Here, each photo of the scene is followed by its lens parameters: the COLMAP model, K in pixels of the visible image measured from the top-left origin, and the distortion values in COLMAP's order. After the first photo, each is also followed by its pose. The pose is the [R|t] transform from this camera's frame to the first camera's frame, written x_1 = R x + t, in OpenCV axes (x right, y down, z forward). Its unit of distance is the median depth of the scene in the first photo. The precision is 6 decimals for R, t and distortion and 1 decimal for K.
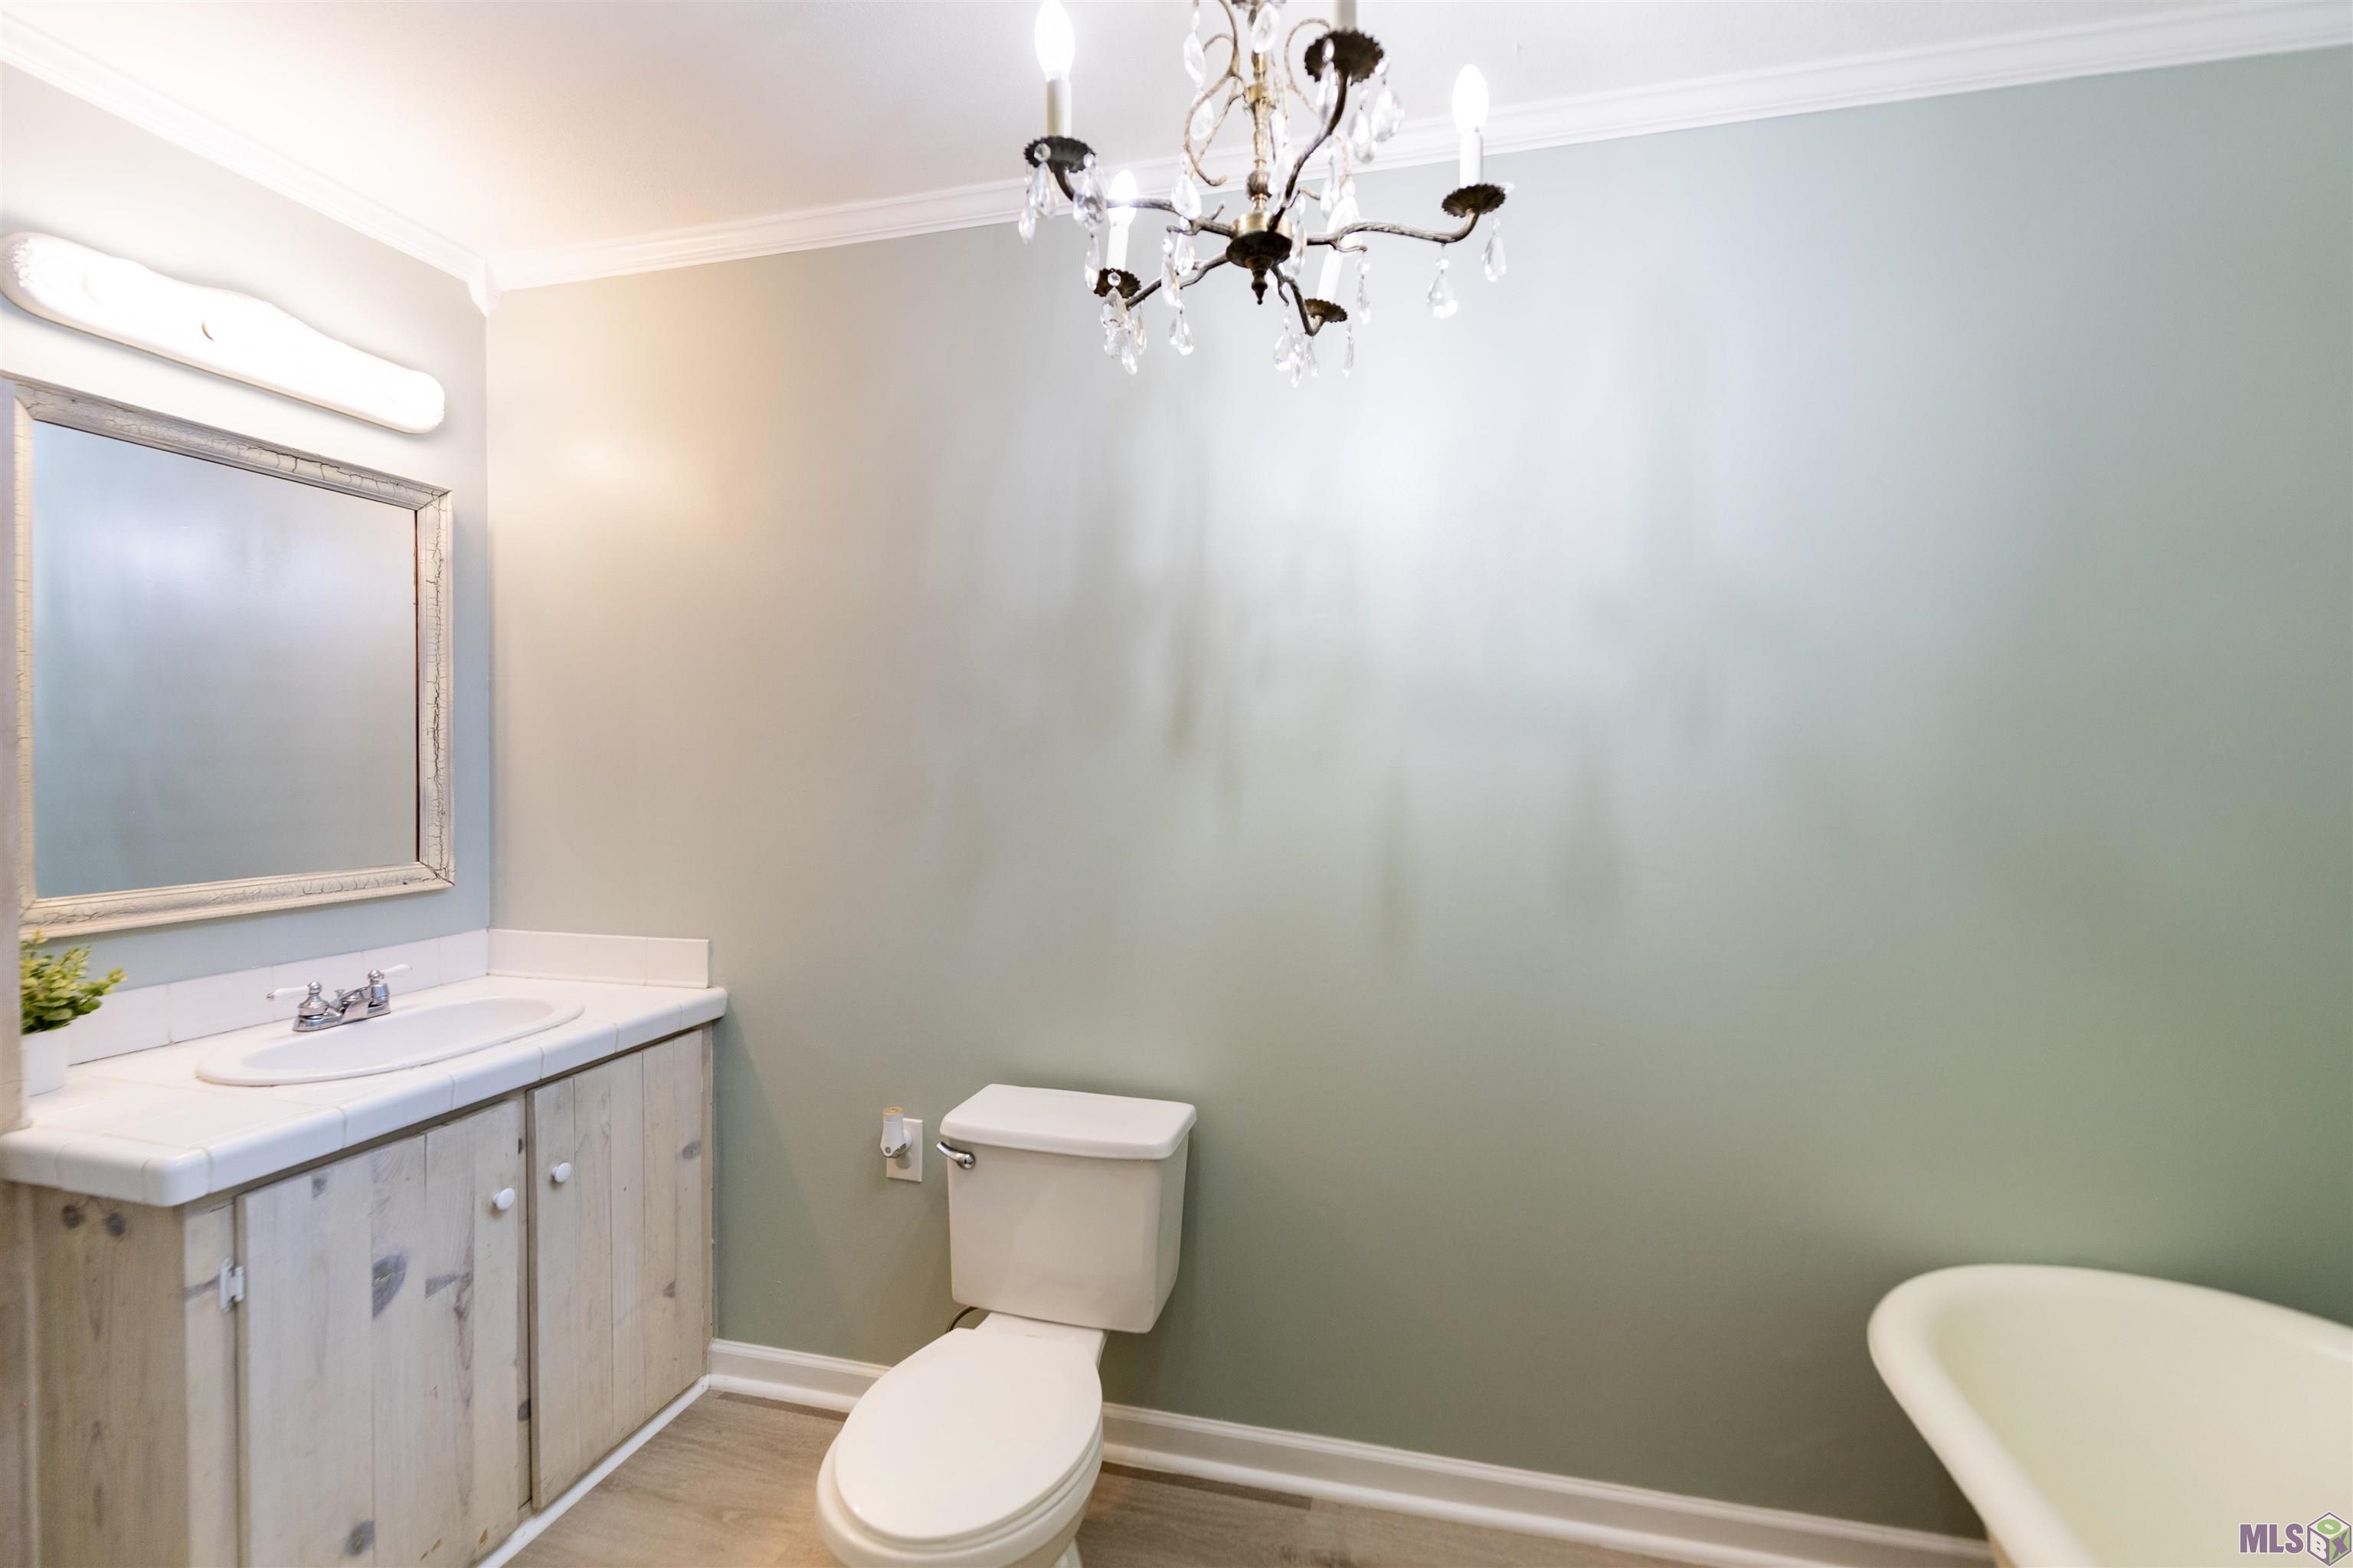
lens RADIAL K [[998.4, 0, 1205.8], [0, 998.4, 778.2], [0, 0, 1]] dist [-0.001824, -0.000350]
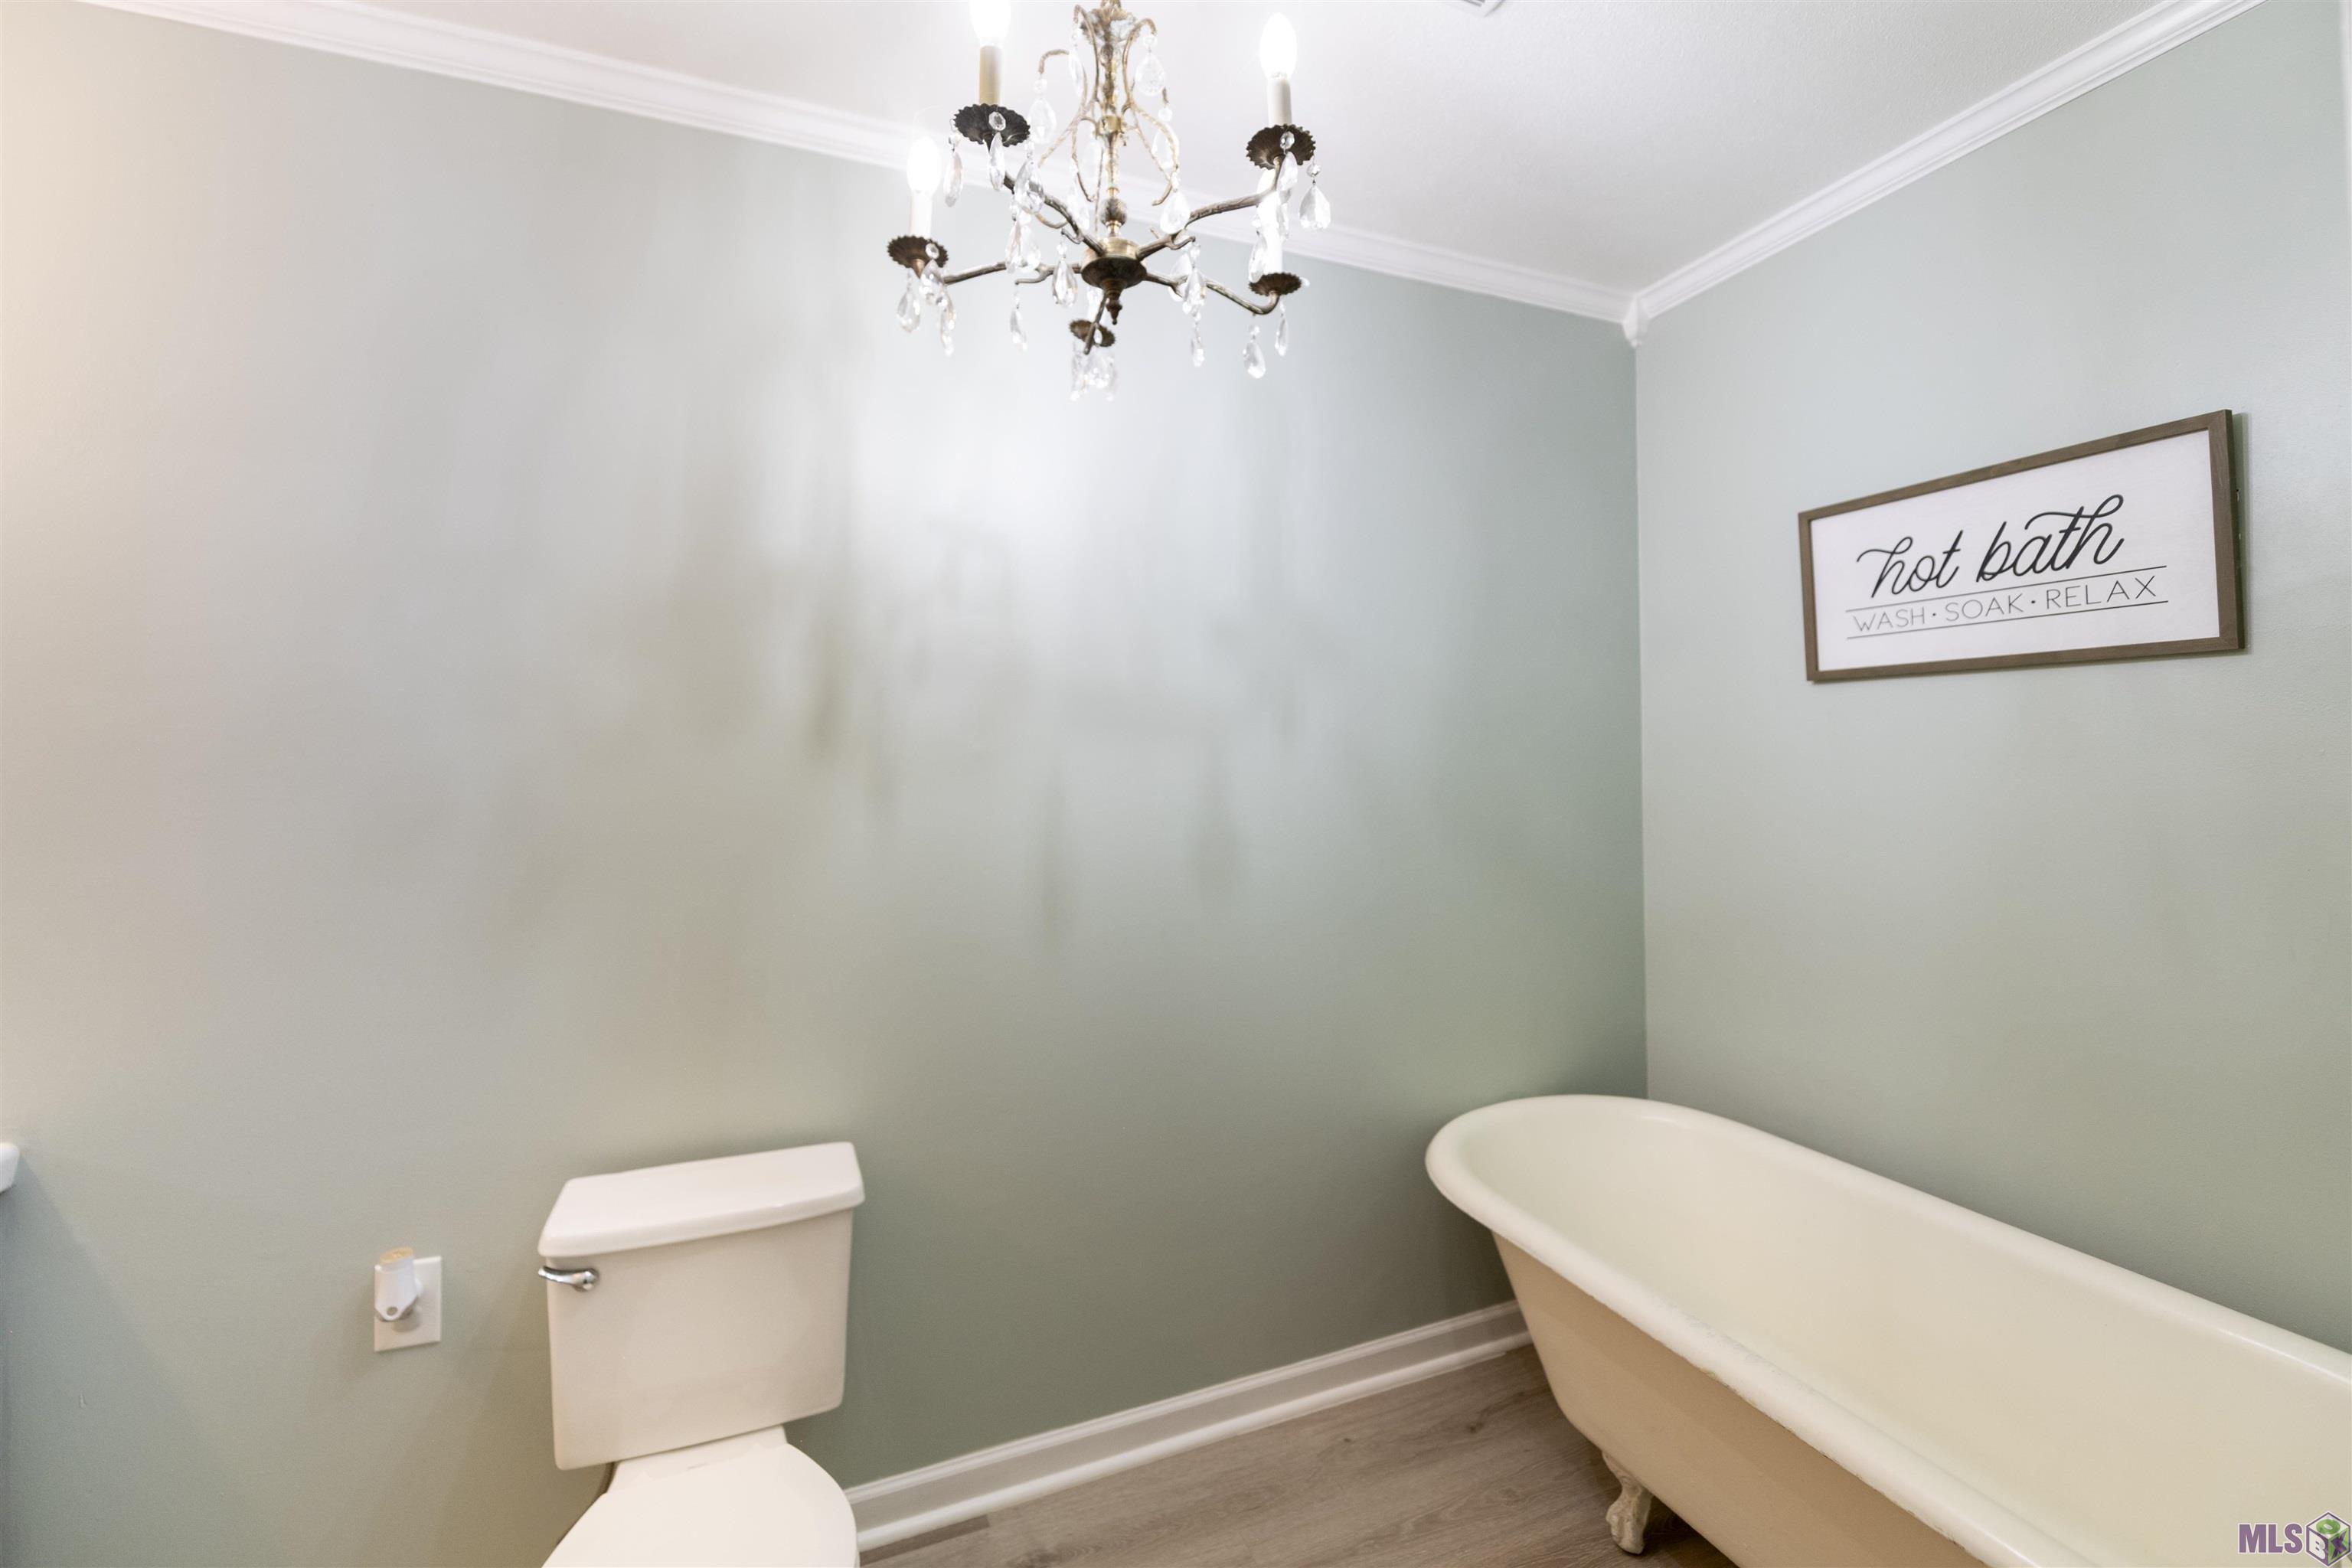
lens RADIAL K [[990.5, 0, 1181.1], [0, 990.5, 751.4], [0, 0, 1]] dist [-0.009688, -0.000155]
pose [[0.801384, -0.007806, 0.598099, -0.323947], [0.024070, 0.999526, -0.019205, -0.004706], [-0.597665, 0.029787, 0.801192, 0.091609]]
